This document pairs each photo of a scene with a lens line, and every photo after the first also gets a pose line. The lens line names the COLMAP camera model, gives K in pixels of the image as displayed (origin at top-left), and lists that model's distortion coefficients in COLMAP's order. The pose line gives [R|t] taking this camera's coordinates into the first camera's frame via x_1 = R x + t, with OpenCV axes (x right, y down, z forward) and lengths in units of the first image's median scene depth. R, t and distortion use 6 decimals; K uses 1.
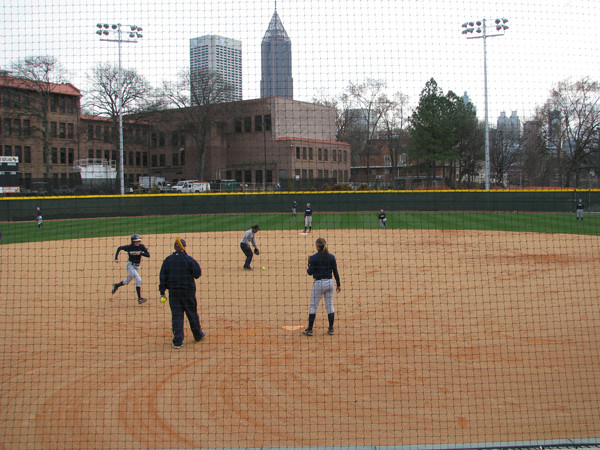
lens RADIAL K [[648.3, 0, 323.3], [0, 648.3, 223.7], [0, 0, 1]] dist [-0.189713, 0.249281]
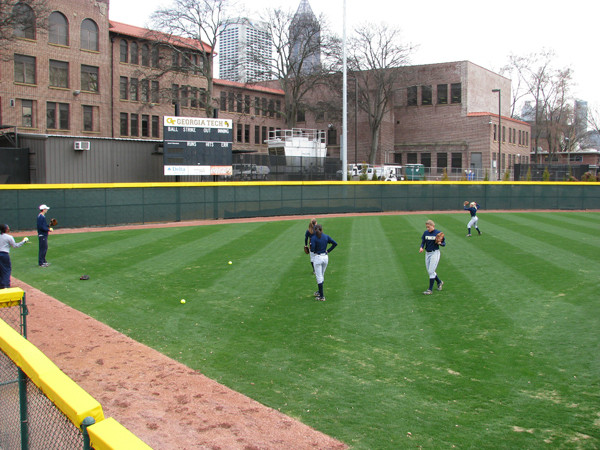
lens RADIAL K [[648.3, 0, 323.3], [0, 648.3, 223.7], [0, 0, 1]] dist [-0.189713, 0.249281]
pose [[0.999727, 0.014617, -0.018223, -0.235457], [-0.014297, 0.999743, 0.017580, -0.007720], [0.018476, -0.017315, 0.999679, 0.209353]]
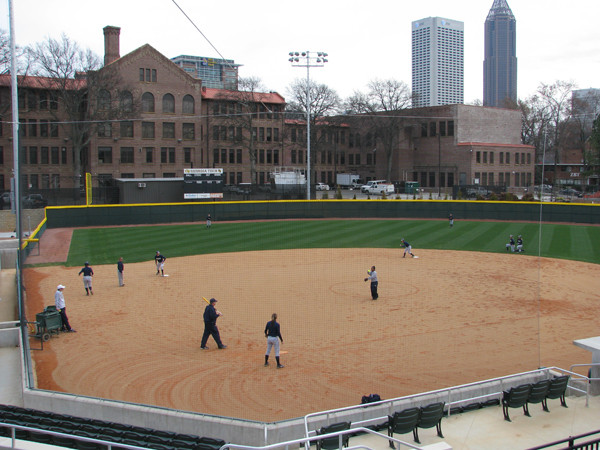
lens RADIAL K [[648.3, 0, 323.3], [0, 648.3, 223.7], [0, 0, 1]] dist [-0.189713, 0.249281]
pose [[0.941305, 0.042036, -0.334930, 0.078360], [-0.030847, 0.998776, 0.038657, -0.033799], [0.336145, -0.026056, 0.941450, -0.076057]]
